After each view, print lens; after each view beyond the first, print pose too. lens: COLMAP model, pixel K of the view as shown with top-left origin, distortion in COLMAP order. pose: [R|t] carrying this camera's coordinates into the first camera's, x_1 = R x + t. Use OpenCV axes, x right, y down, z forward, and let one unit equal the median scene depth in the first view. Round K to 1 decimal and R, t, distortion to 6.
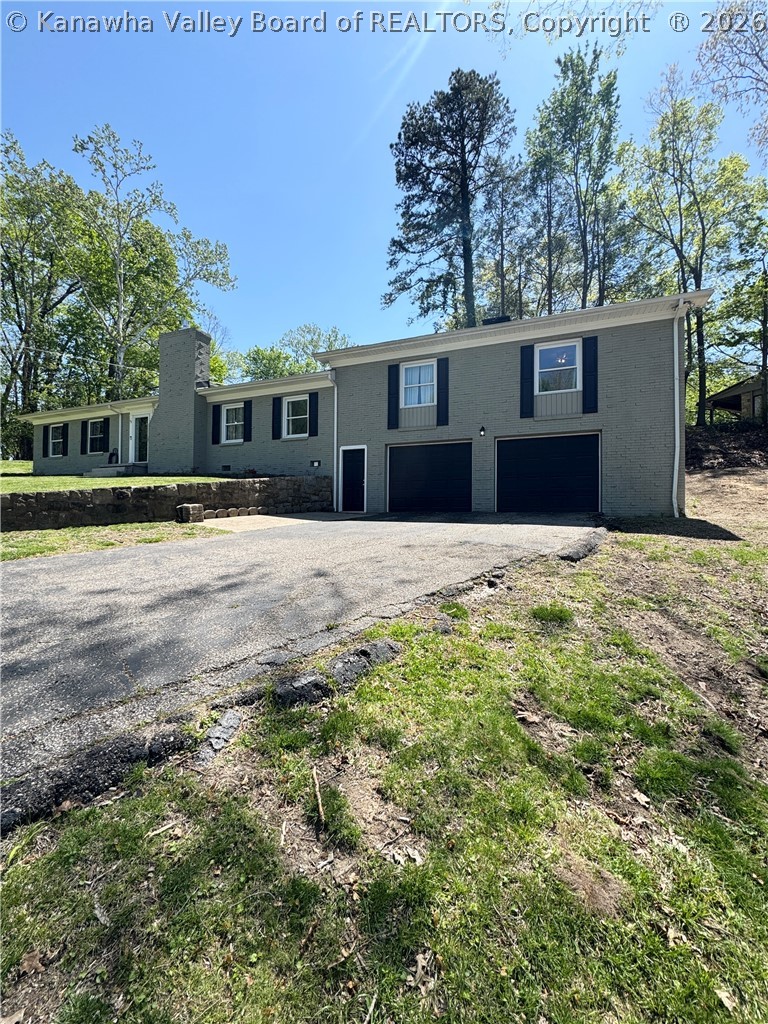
lens RADIAL K [[427.5, 0, 384.0], [0, 427.5, 512.0], [0, 0, 1]] dist [-0.000827, -0.000185]
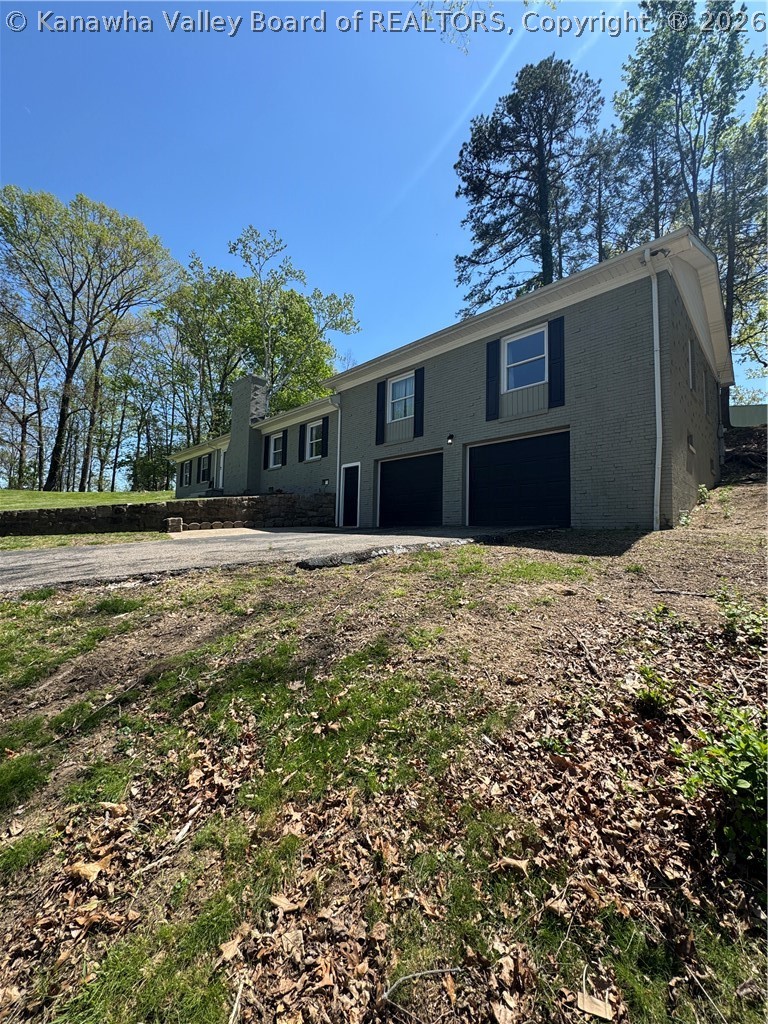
lens RADIAL K [[427.5, 0, 384.0], [0, 427.5, 512.0], [0, 0, 1]] dist [-0.000827, -0.000185]
pose [[0.913750, -0.015095, -0.405996, 0.437344], [-0.007074, 0.998567, -0.053047, 0.019074], [0.406215, 0.051344, 0.912334, 0.089478]]
